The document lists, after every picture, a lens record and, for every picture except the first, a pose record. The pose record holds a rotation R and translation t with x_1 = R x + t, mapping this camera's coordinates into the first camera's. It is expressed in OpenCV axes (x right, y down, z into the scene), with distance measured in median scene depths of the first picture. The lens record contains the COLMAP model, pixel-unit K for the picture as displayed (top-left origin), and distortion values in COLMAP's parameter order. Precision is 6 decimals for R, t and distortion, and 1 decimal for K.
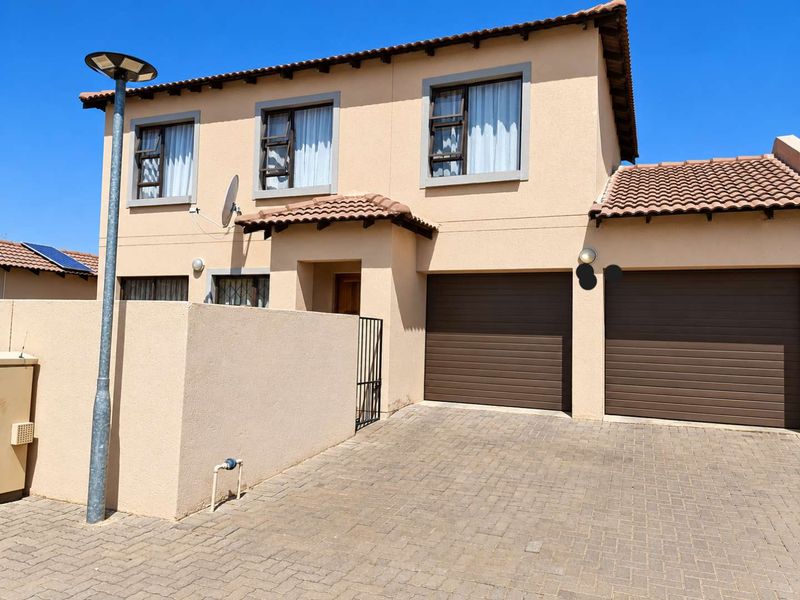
lens RADIAL K [[596.9, 0, 400.0], [0, 596.9, 300.0], [0, 0, 1]] dist [-0.001140, -0.003200]
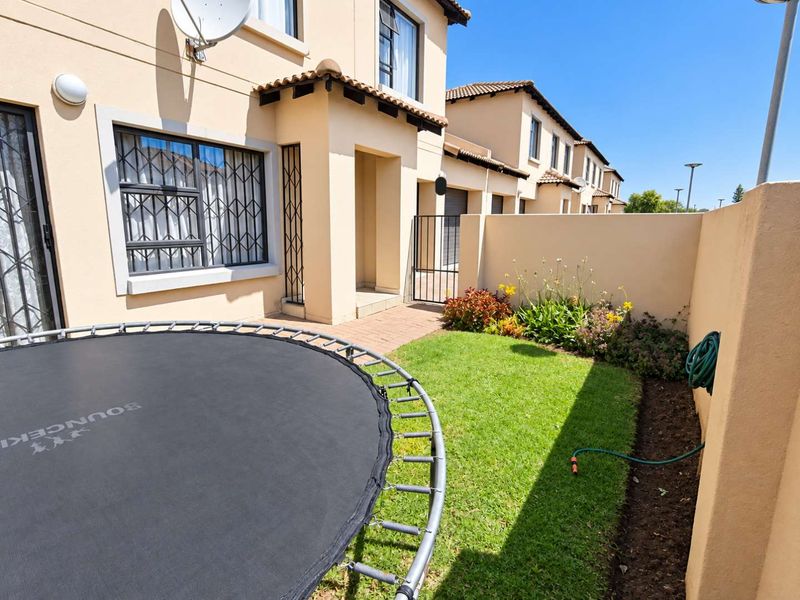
lens RADIAL K [[401.5, 0, 400.0], [0, 401.5, 300.0], [0, 0, 1]] dist [-0.001147, -0.000548]
pose [[0.195050, -0.207952, 0.958494, -0.575669], [-0.071144, 0.971690, 0.225292, 0.010198], [-0.978210, -0.112134, 0.174733, 0.639992]]
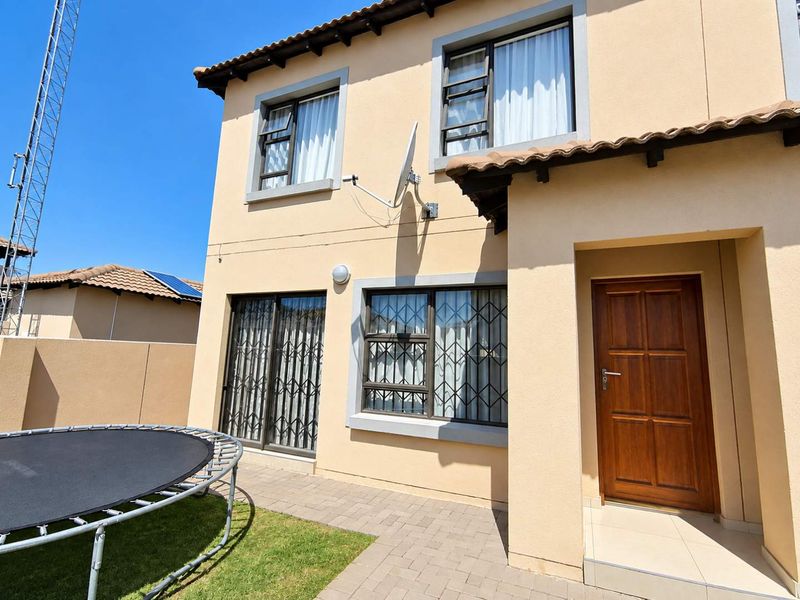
lens RADIAL K [[401.5, 0, 400.0], [0, 401.5, 300.0], [0, 0, 1]] dist [-0.001147, -0.000548]
pose [[0.997010, 0.009958, -0.076625, -0.223687], [-0.016980, 0.995657, -0.091534, 0.009626], [0.075381, 0.092562, 0.992849, 0.527286]]
